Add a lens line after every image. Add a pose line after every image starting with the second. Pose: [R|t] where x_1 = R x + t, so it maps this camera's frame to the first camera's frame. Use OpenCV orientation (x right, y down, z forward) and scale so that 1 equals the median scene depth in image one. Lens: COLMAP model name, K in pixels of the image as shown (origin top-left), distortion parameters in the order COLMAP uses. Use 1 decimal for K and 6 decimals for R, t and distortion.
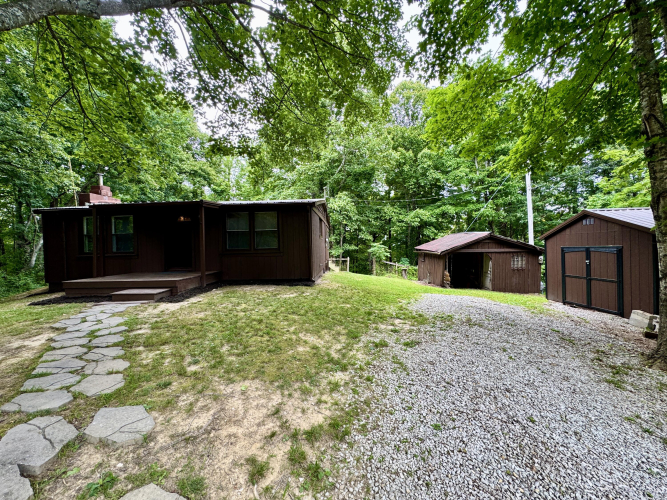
lens RADIAL K [[266.9, 0, 333.5], [0, 266.9, 250.0], [0, 0, 1]] dist [-0.003385, 0.000021]
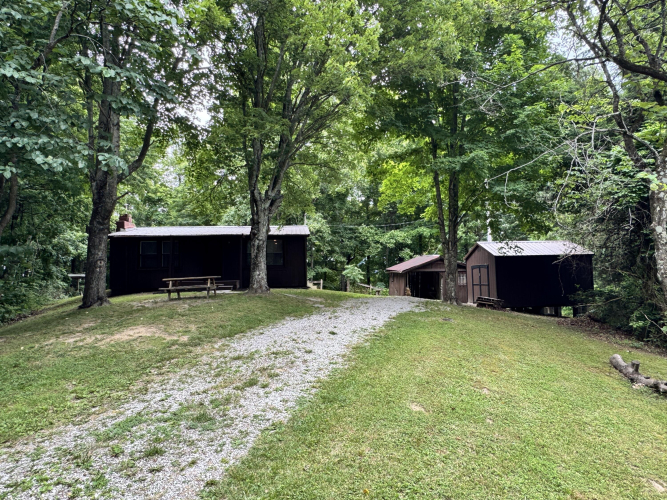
lens RADIAL K [[465.5, 0, 333.5], [0, 465.5, 250.0], [0, 0, 1]] dist [0.023810, 0.000088]
pose [[0.993159, 0.009553, 0.116376, -0.114939], [-0.001422, 0.997563, -0.069754, 0.044986], [-0.116759, 0.069112, 0.990753, -0.789164]]
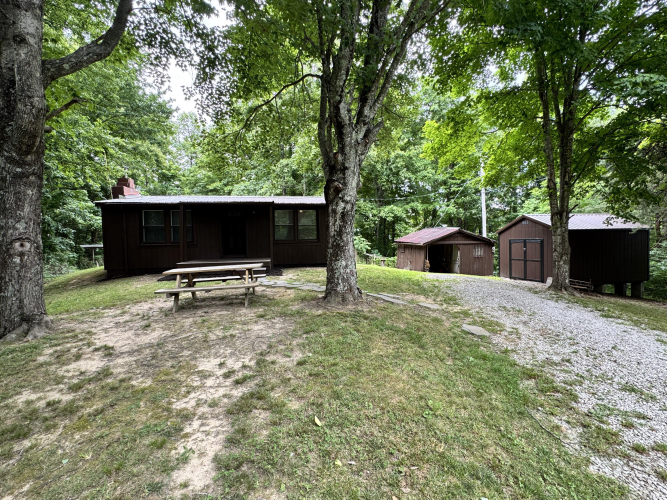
lens RADIAL K [[312.8, 0, 333.5], [0, 312.8, 250.0], [0, 0, 1]] dist [-0.004833, 0.000659]
pose [[0.976295, -0.003273, 0.216417, -0.227933], [-0.000305, 0.999864, 0.016496, 0.009751], [-0.216442, -0.016171, 0.976162, -0.231429]]
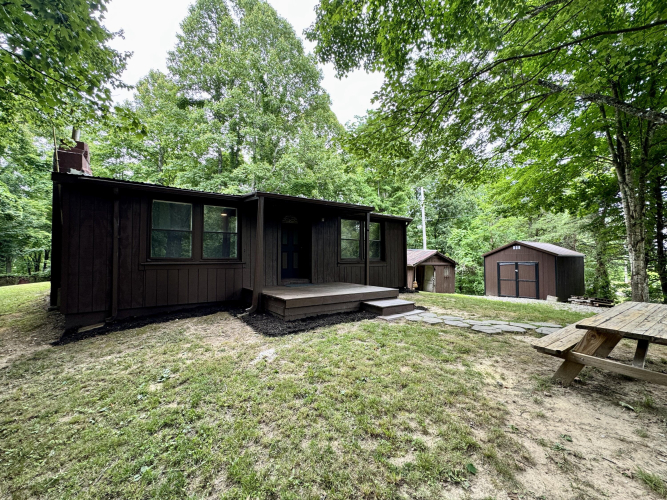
lens RADIAL K [[281.7, 0, 333.5], [0, 281.7, 250.0], [0, 0, 1]] dist [-0.003478, 0.000060]
pose [[0.792552, 0.041552, 0.608387, -0.519128], [-0.013049, 0.998603, -0.051205, 0.008642], [-0.609665, 0.032644, 0.791987, 0.127568]]
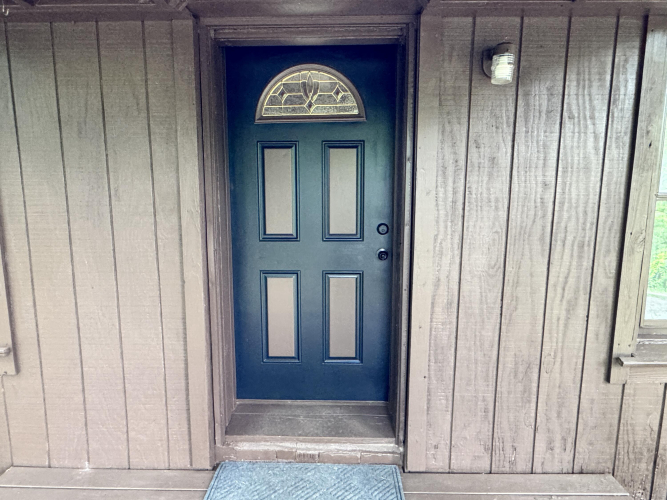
lens RADIAL K [[427.1, 0, 333.5], [0, 427.1, 250.0], [0, 0, 1]] dist [0.000438, 0.000103]
pose [[0.999324, 0.021620, 0.029736, -0.290568], [-0.025748, 0.988905, 0.146299, -0.037594], [-0.026244, -0.146965, 0.988793, 0.407064]]
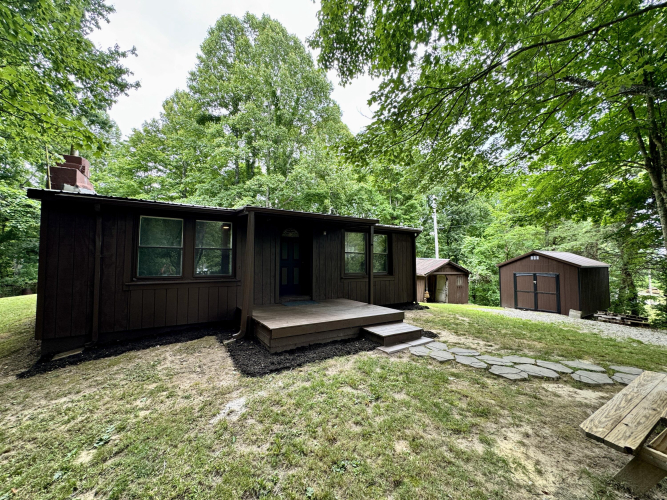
lens RADIAL K [[266.9, 0, 333.5], [0, 266.9, 250.0], [0, 0, 1]] dist [-0.003385, 0.000021]
pose [[0.827501, 0.051845, 0.559065, -0.473223], [-0.016198, 0.997518, -0.068529, -0.009982], [-0.561230, 0.047652, 0.826287, 0.152940]]
